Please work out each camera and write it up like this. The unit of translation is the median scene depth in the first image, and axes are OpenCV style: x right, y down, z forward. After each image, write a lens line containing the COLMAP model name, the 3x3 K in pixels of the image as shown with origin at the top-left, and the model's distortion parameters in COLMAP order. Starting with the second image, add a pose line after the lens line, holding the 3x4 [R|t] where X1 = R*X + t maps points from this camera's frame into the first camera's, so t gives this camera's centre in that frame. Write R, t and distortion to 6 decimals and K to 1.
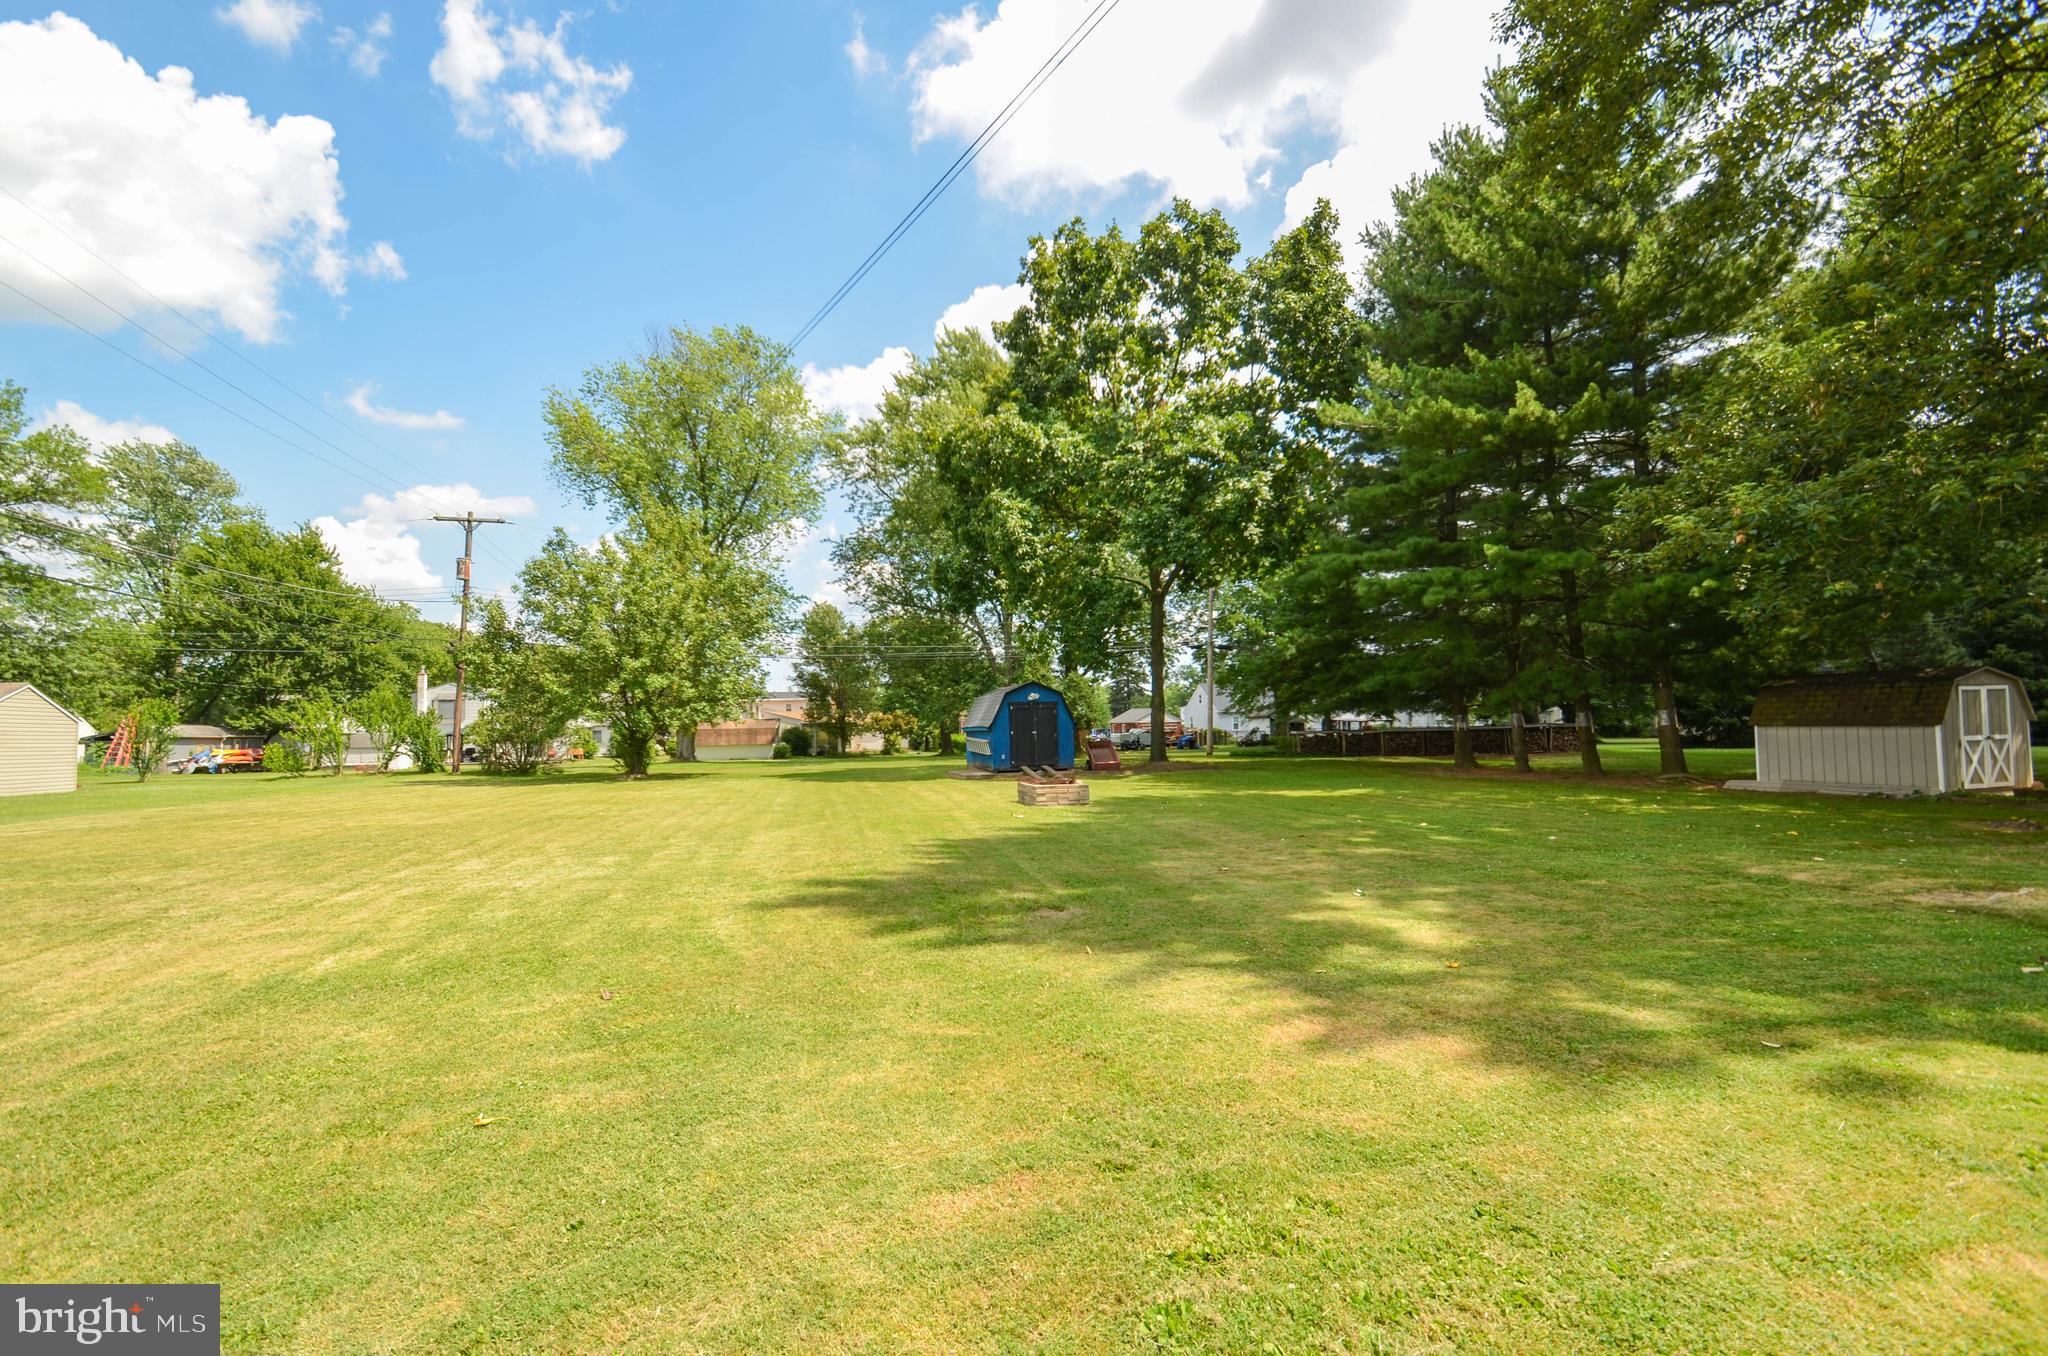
lens RADIAL K [[919.5, 0, 1020.1], [0, 919.5, 710.2], [0, 0, 1]] dist [0.031391, -0.017335]
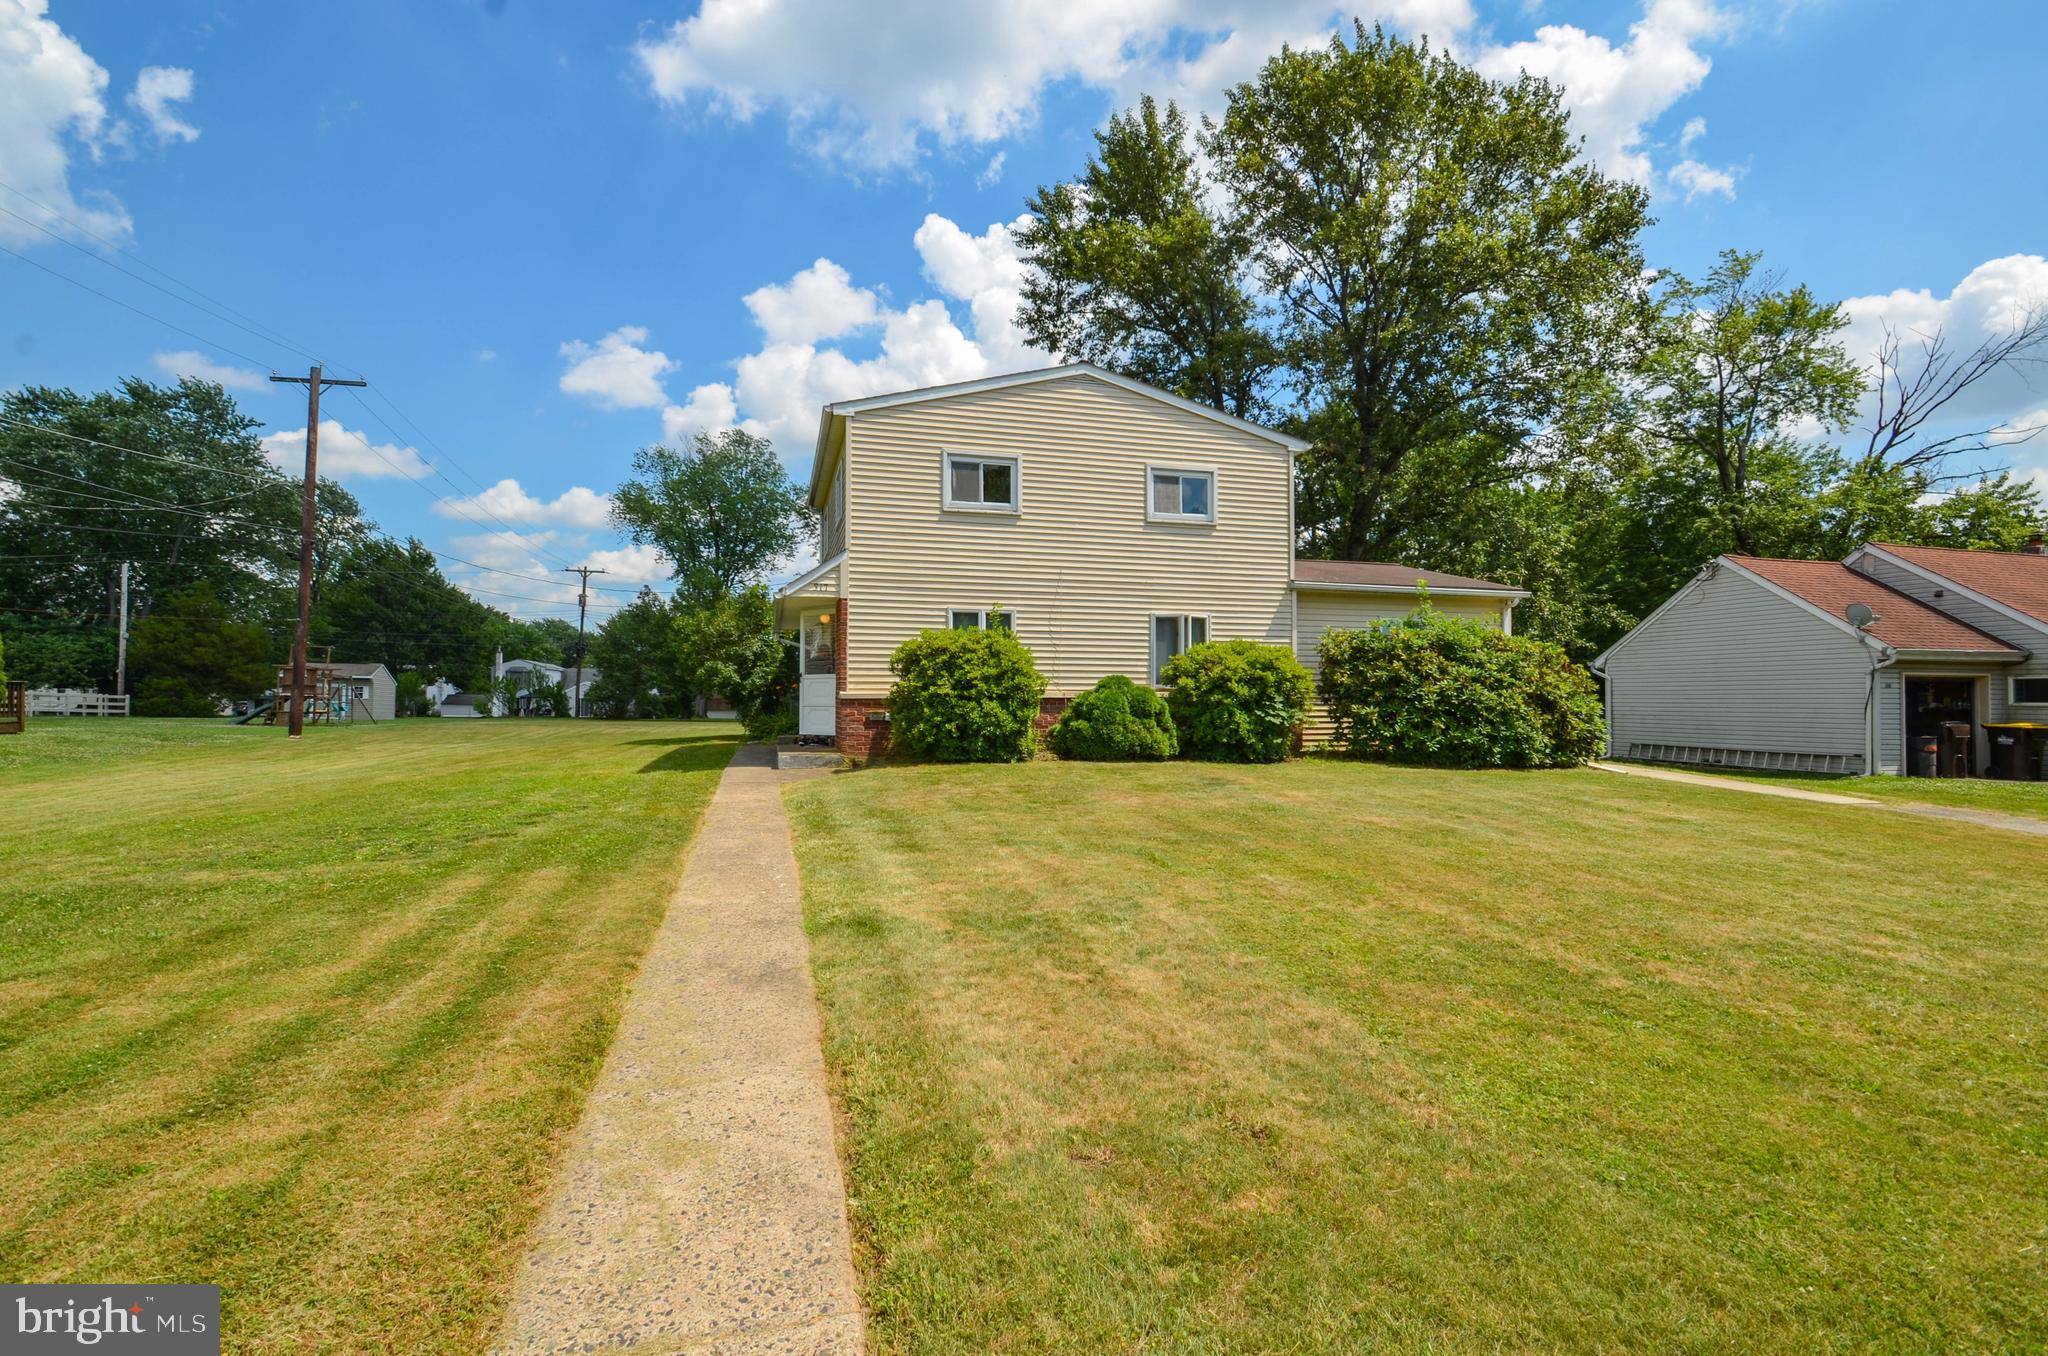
lens RADIAL K [[915.6, 0, 1015.5], [0, 915.6, 701.3], [0, 0, 1]] dist [0.034486, -0.017256]
pose [[0.999812, 0.017690, 0.007985, 0.153415], [-0.017835, 0.999670, 0.018466, -0.005649], [-0.007656, -0.018605, 0.999798, -0.560733]]
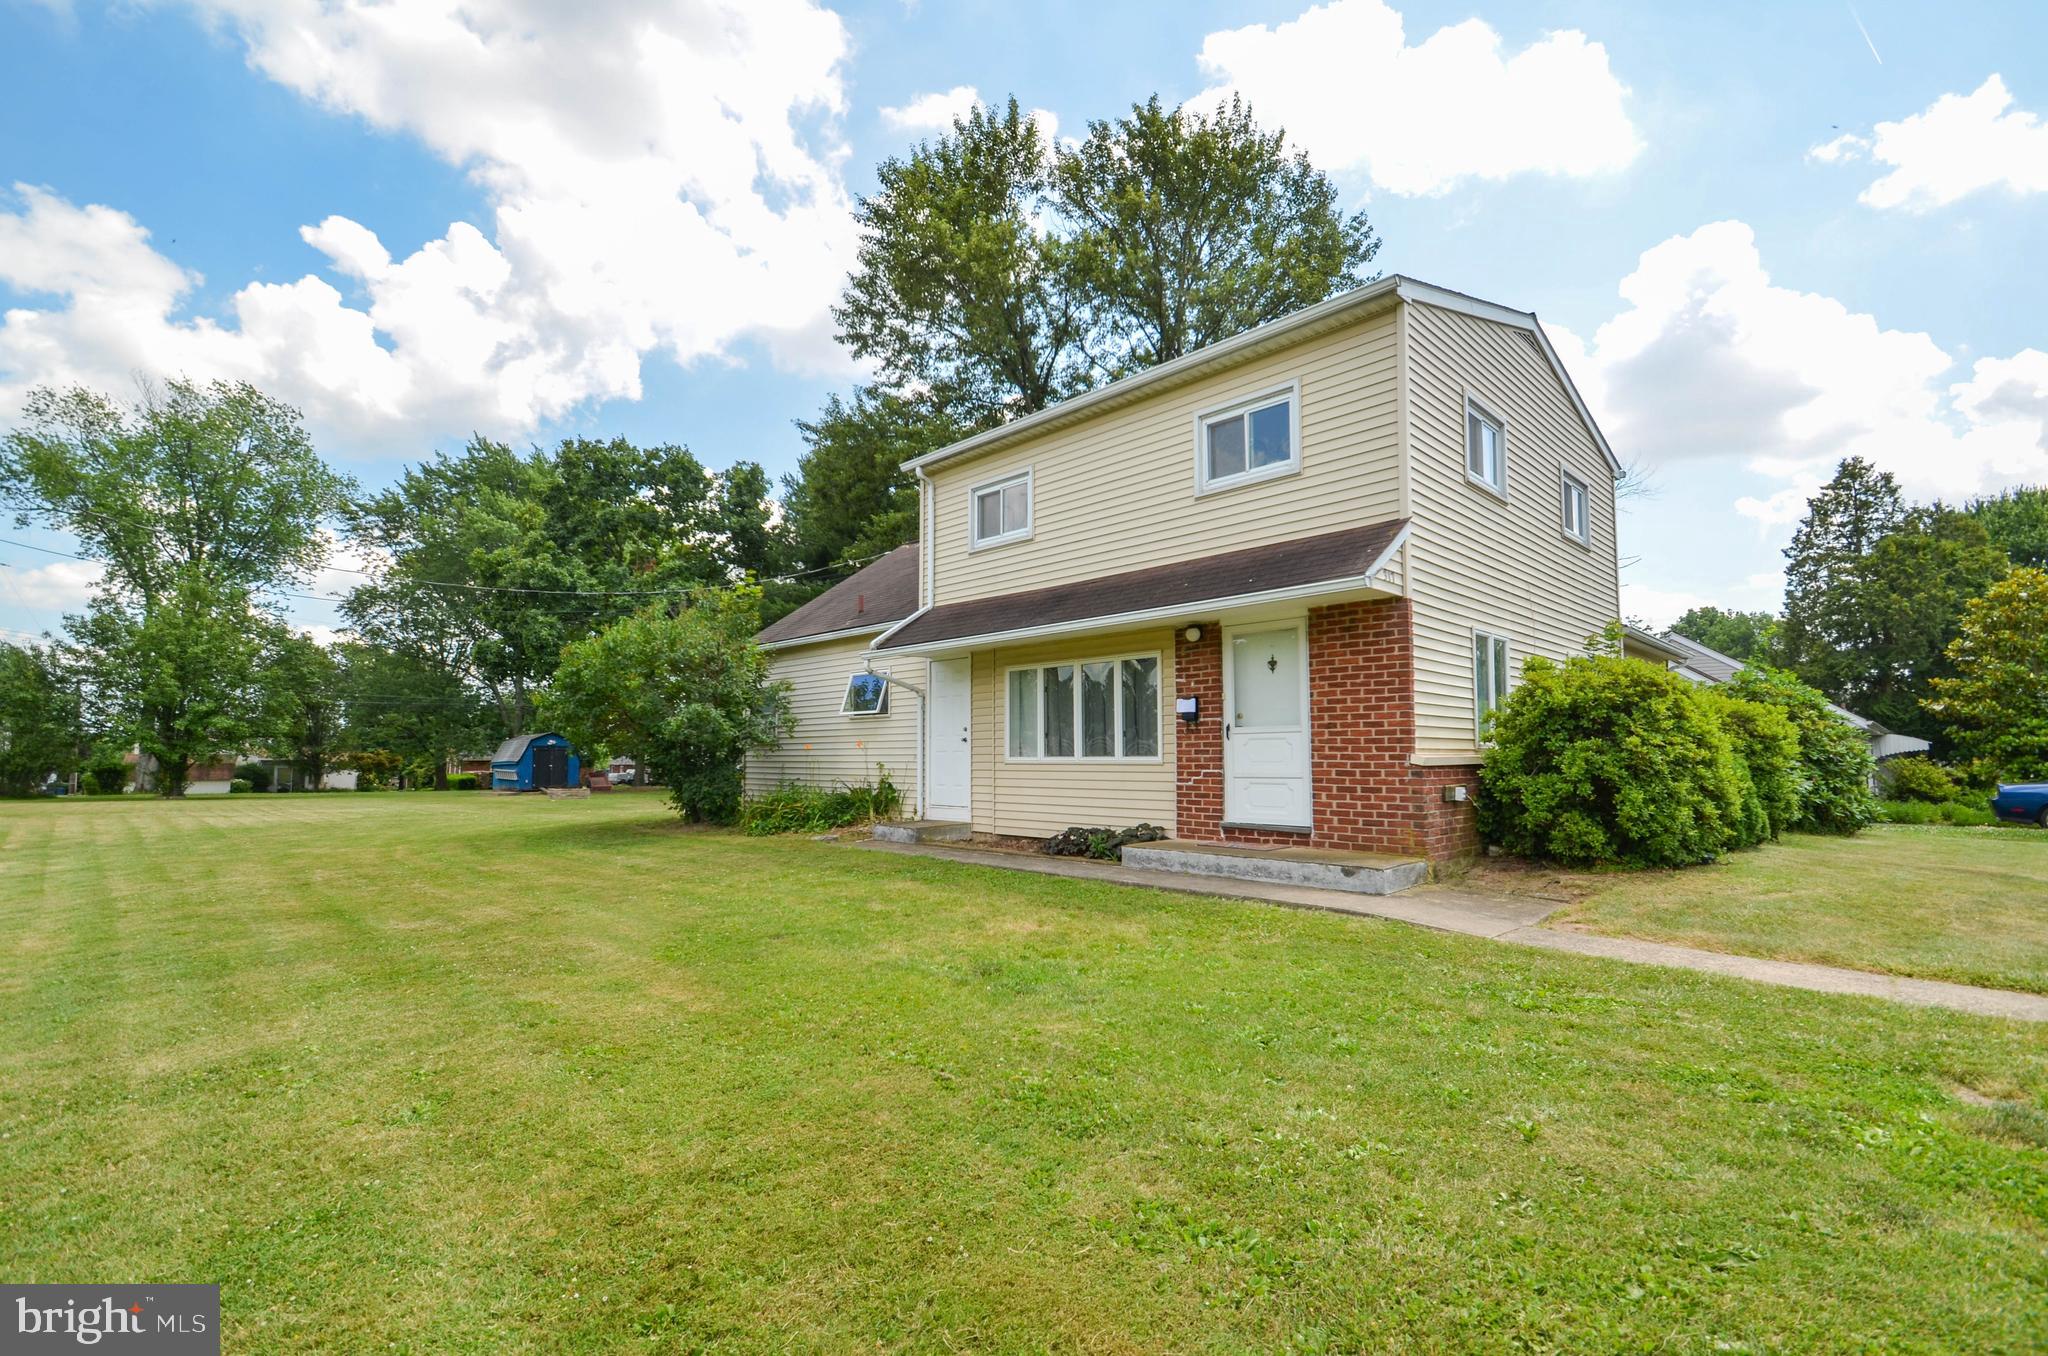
lens RADIAL K [[915.6, 0, 1015.5], [0, 915.6, 701.3], [0, 0, 1]] dist [0.034486, -0.017256]
pose [[0.871787, 0.053334, 0.486974, -0.034183], [-0.022848, 0.997401, -0.068334, 0.002432], [-0.489353, 0.048446, 0.870739, -0.386481]]
